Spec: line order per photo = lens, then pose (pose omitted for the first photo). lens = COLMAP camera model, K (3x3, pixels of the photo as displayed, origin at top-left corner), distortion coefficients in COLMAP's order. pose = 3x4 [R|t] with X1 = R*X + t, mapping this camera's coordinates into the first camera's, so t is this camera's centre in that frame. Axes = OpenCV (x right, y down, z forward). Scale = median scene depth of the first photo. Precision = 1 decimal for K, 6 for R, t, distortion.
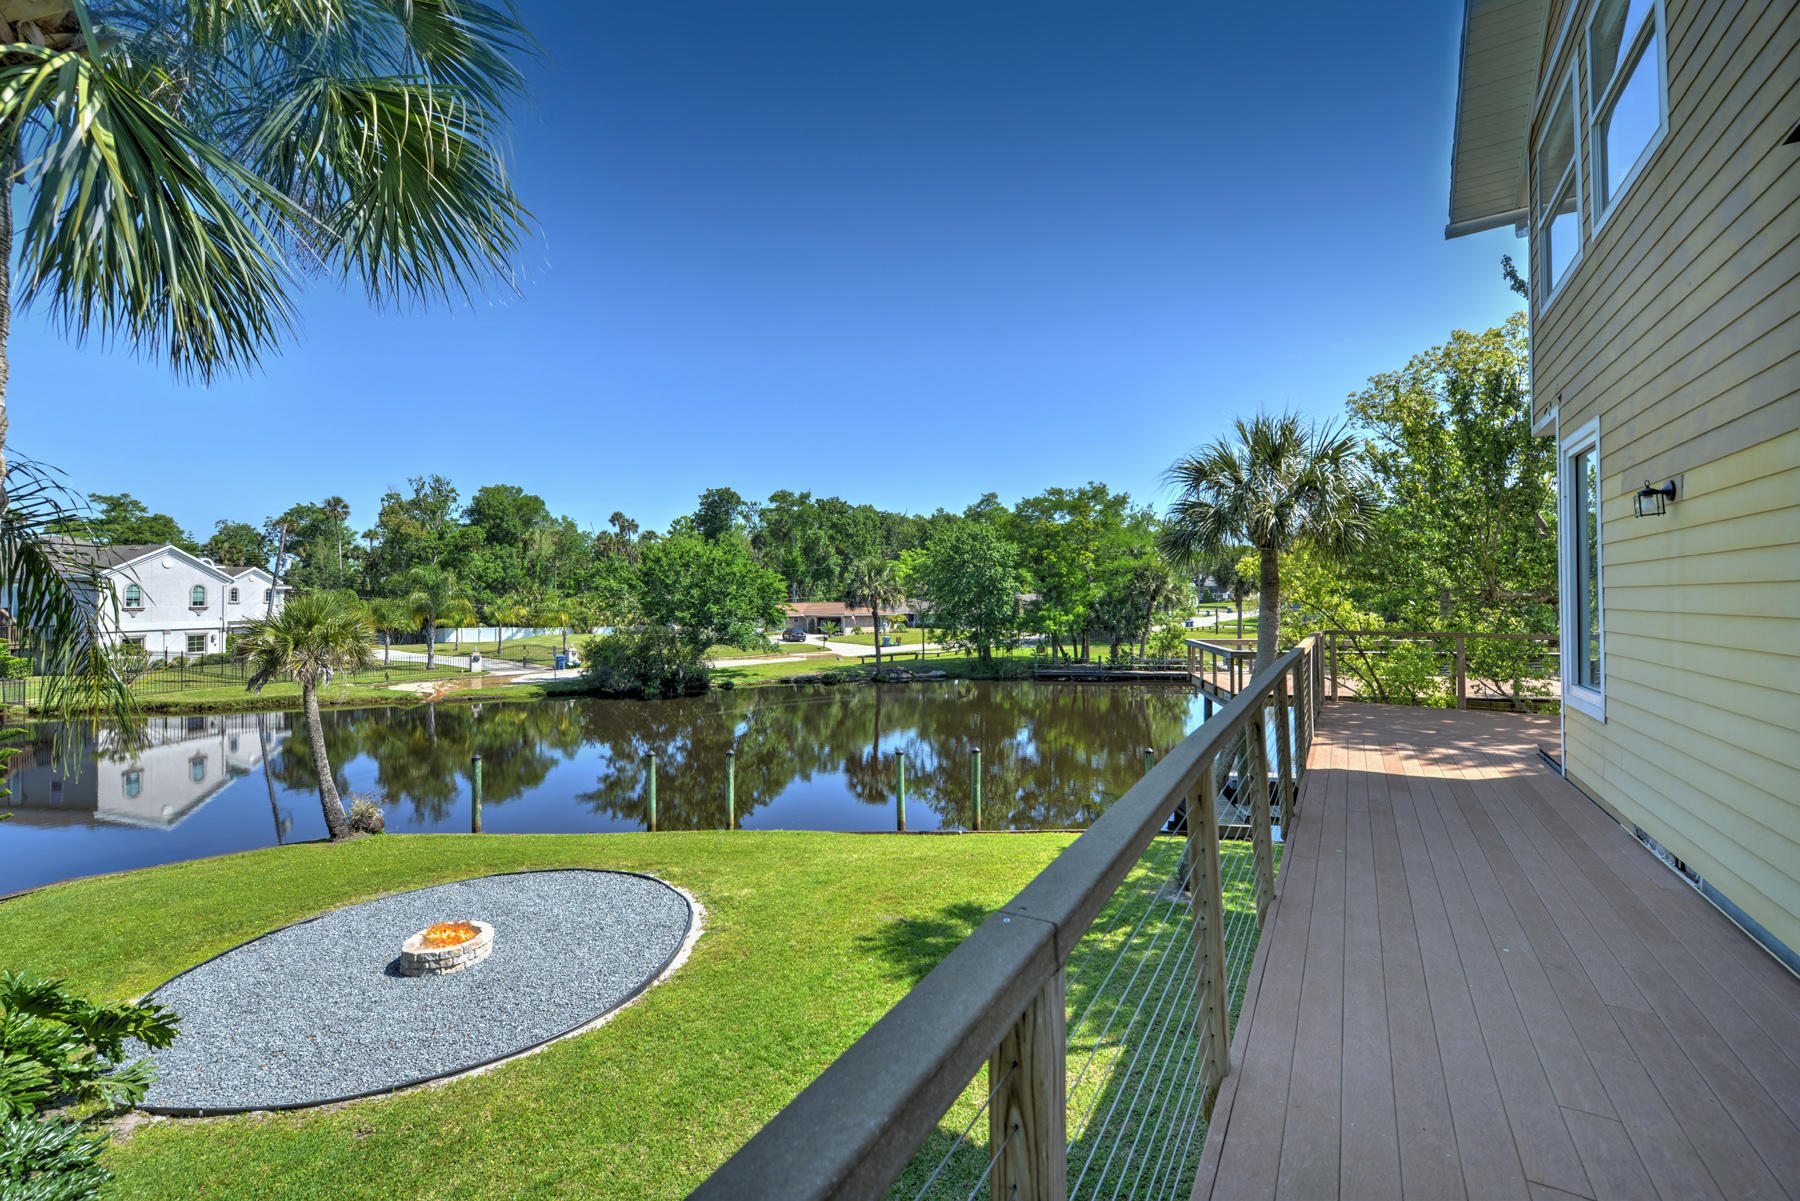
lens RADIAL K [[725.4, 0, 904.6], [0, 725.4, 592.9], [0, 0, 1]] dist [-0.005882, 0.000252]
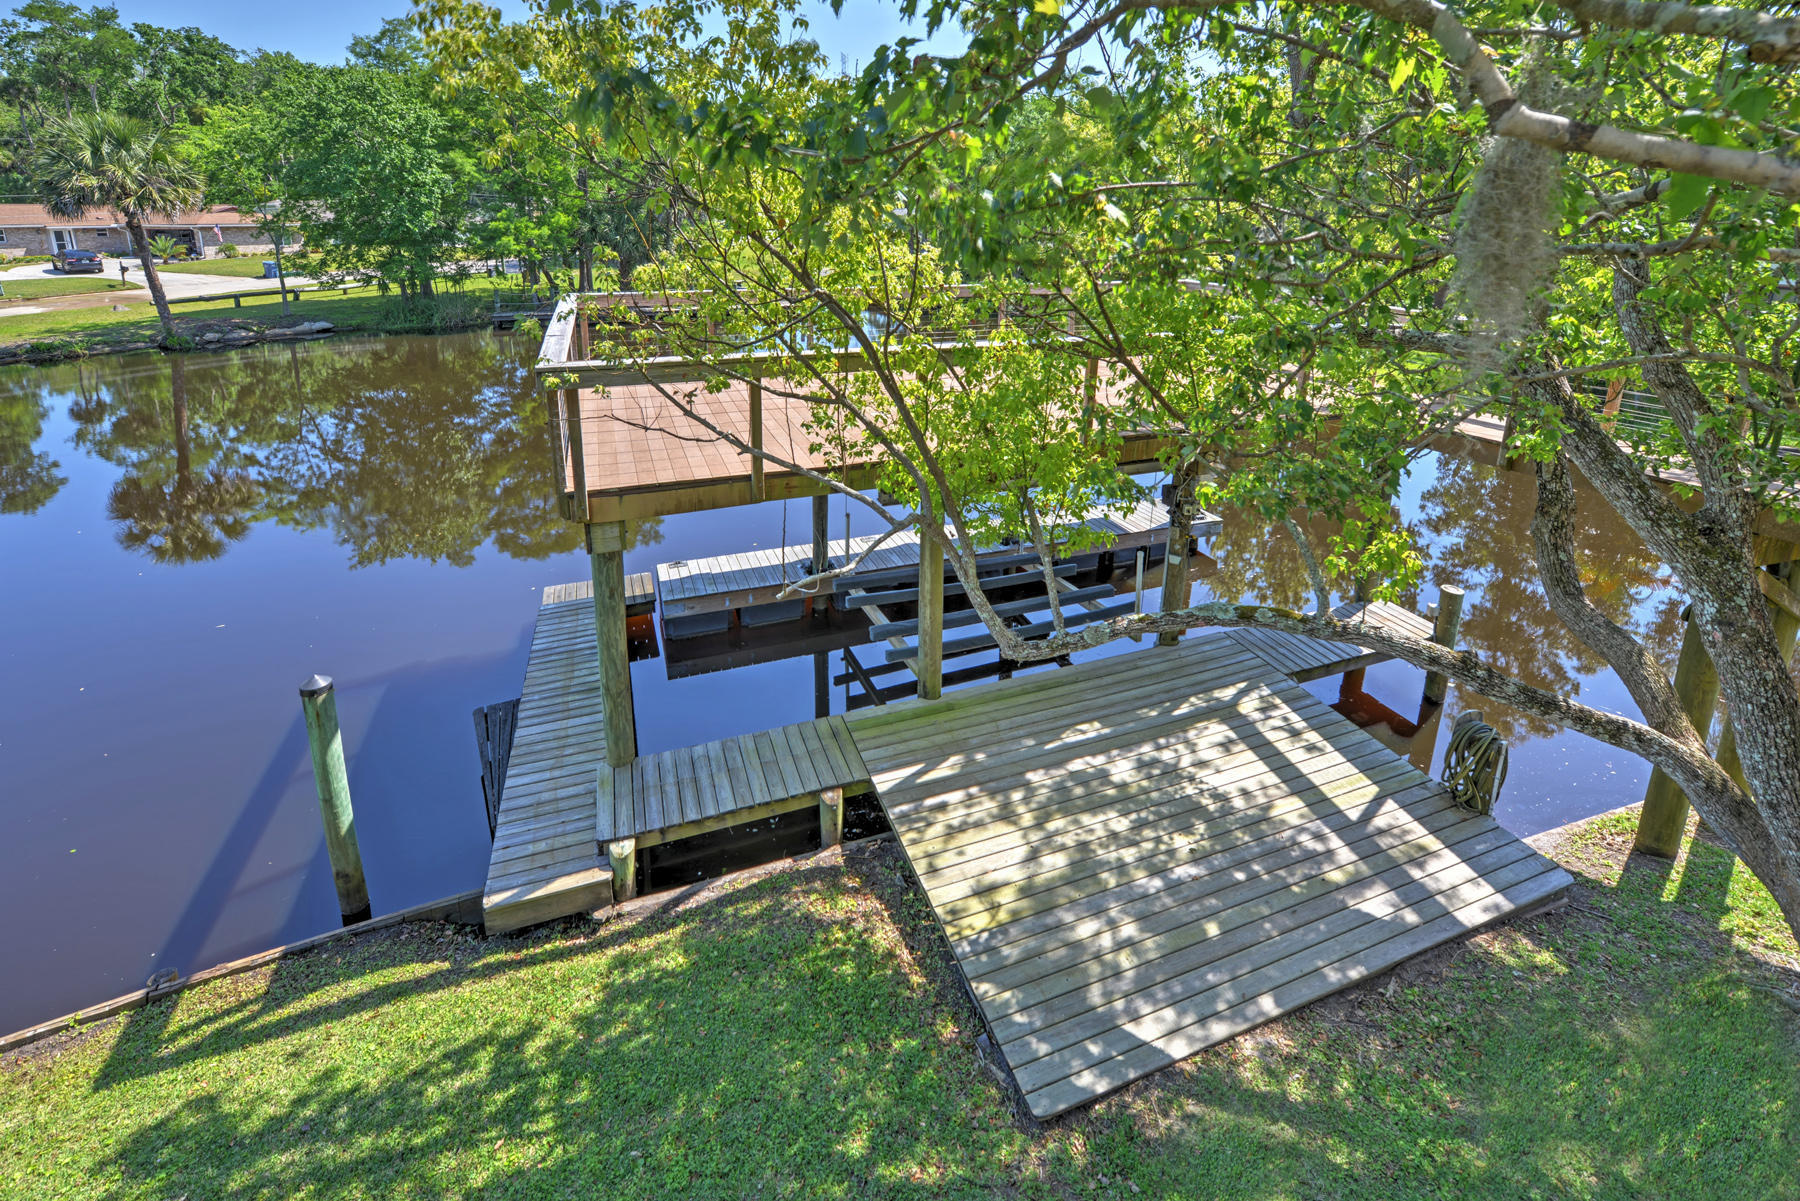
lens RADIAL K [[789.5, 0, 915.3], [0, 789.5, 369.7], [0, 0, 1]] dist [0.002866, -0.001533]
pose [[0.854691, -0.092270, 0.510872, 0.131525], [-0.017395, 0.978435, 0.205819, 0.003194], [-0.518846, -0.184798, 0.834655, 0.194260]]
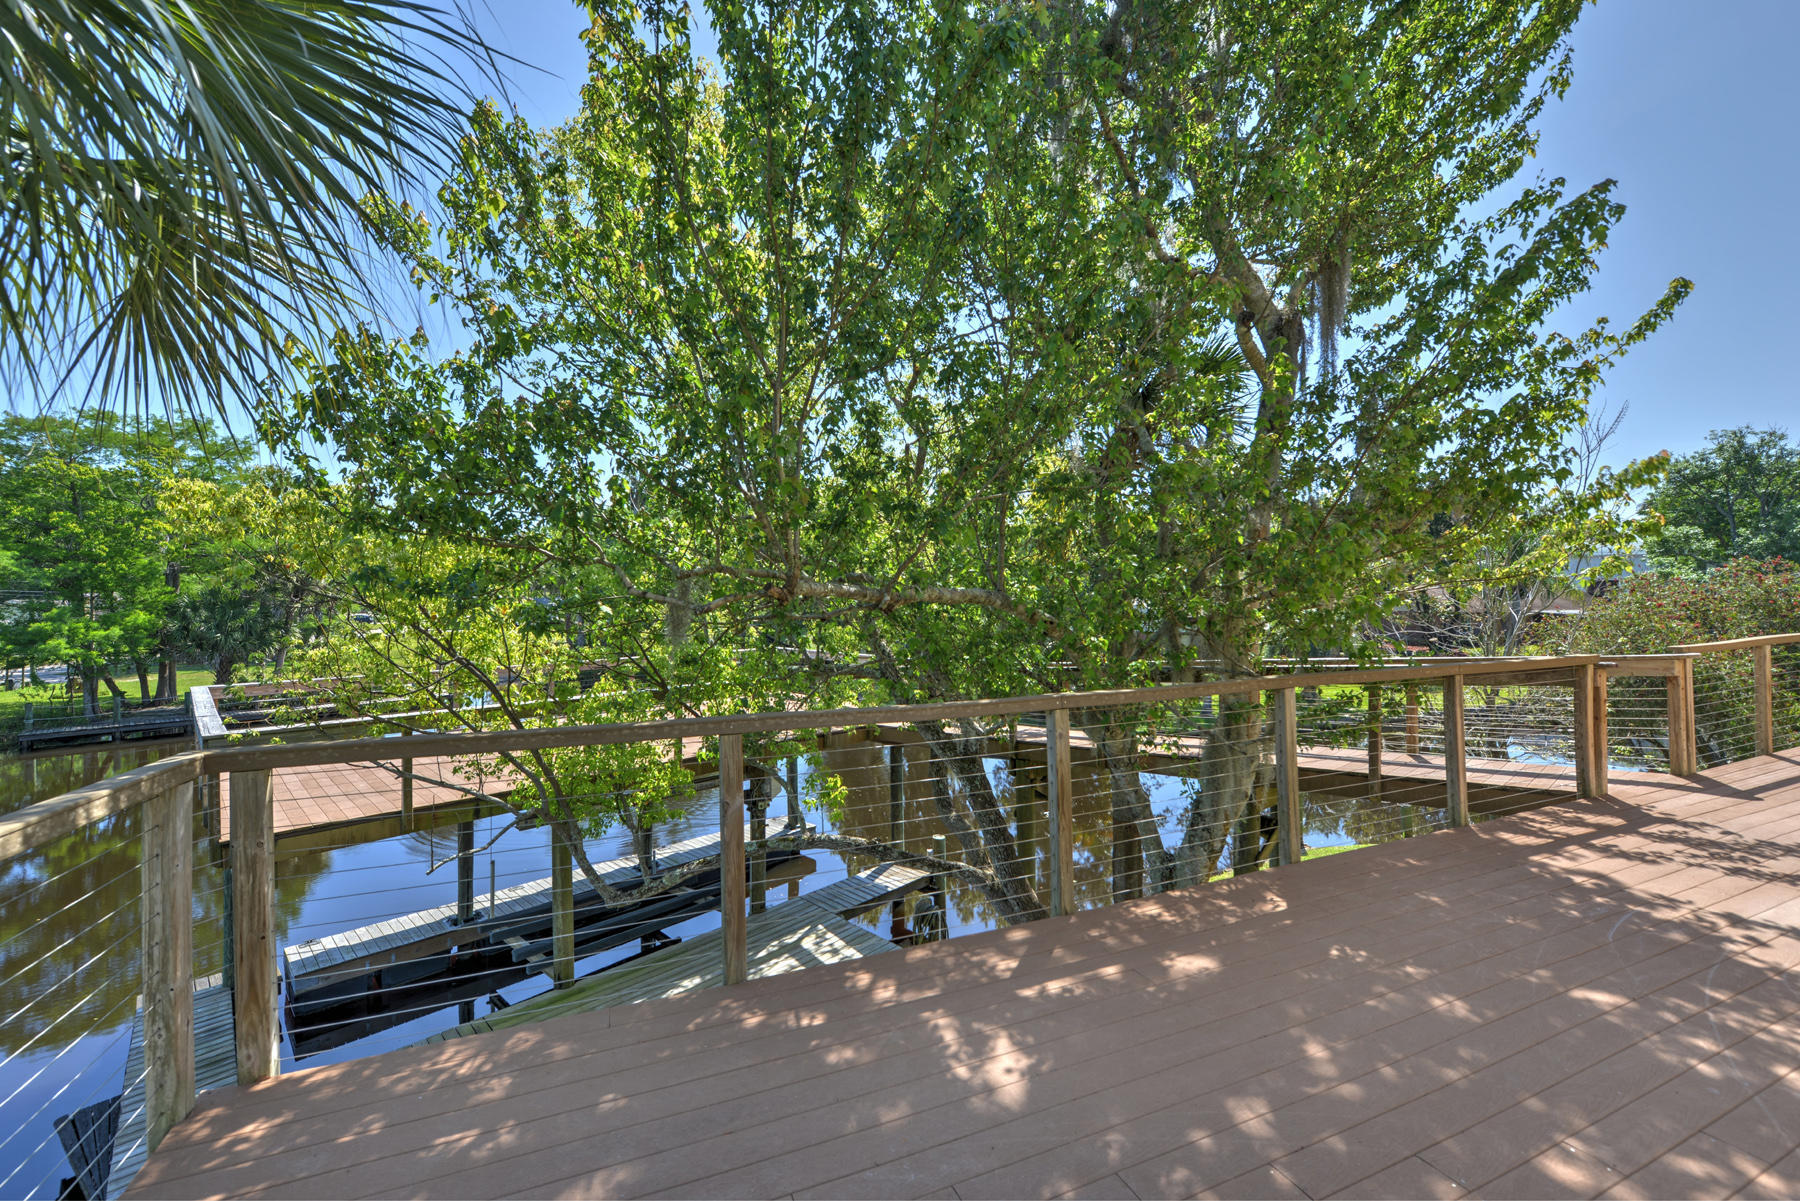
lens RADIAL K [[725.4, 0, 888.6], [0, 725.4, 598.3], [0, 0, 1]] dist [-0.005882, 0.000252]
pose [[0.584163, -0.001990, 0.811634, 0.117823], [-0.003725, 0.999980, 0.005133, 0.002054], [-0.811628, -0.006022, 0.584144, 0.161262]]
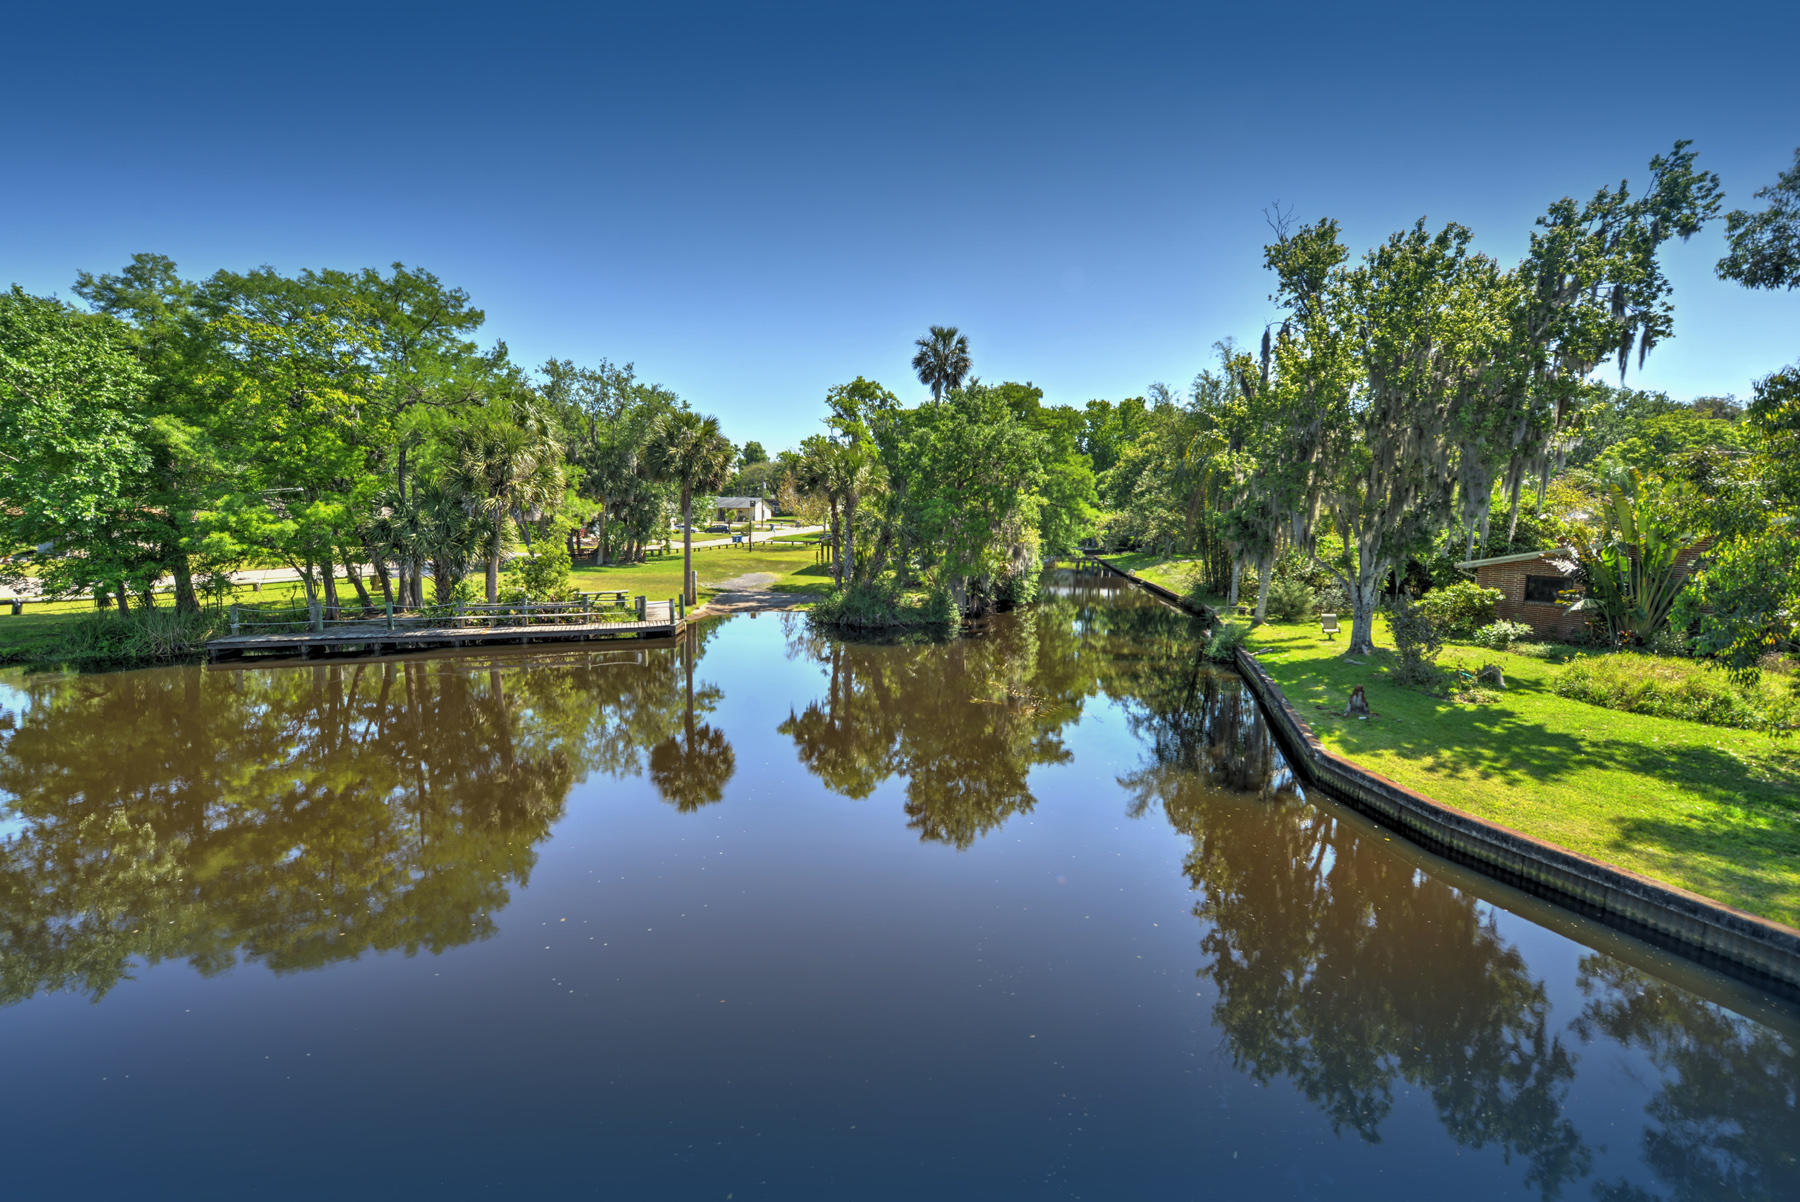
lens RADIAL K [[725.4, 0, 908.8], [0, 725.4, 596.9], [0, 0, 1]] dist [-0.005882, 0.000252]
pose [[0.871841, -0.034083, 0.488602, 0.334881], [-0.025862, 0.992981, 0.115414, 0.014133], [-0.489106, -0.113259, 0.864840, 0.366560]]
